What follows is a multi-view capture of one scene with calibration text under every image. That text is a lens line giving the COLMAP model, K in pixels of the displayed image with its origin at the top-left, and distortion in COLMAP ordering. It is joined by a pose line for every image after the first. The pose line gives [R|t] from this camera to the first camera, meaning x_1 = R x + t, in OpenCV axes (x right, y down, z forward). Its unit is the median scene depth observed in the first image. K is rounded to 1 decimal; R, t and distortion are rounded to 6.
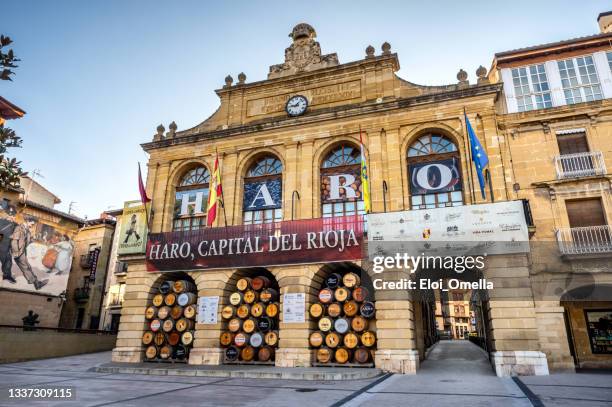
lens RADIAL K [[401.7, 0, 307.4], [0, 401.7, 203.9], [0, 0, 1]] dist [-0.001585, -0.000812]
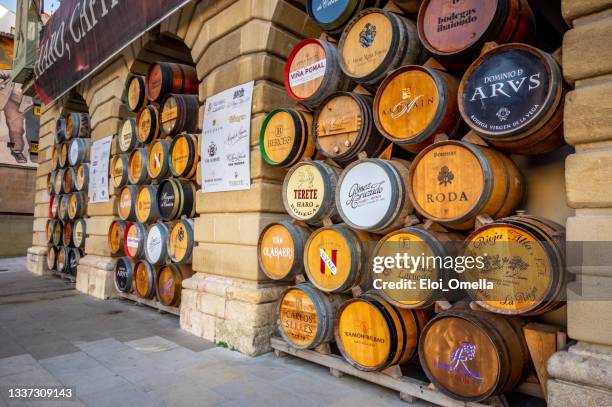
lens RADIAL K [[401.7, 0, 306.6], [0, 401.7, 204.5], [0, 0, 1]] dist [-0.001585, -0.000812]
pose [[0.900905, -0.011304, -0.433869, 0.144888], [0.125320, 0.963856, 0.235108, 0.254360], [0.415530, -0.266183, 0.869760, 0.803084]]
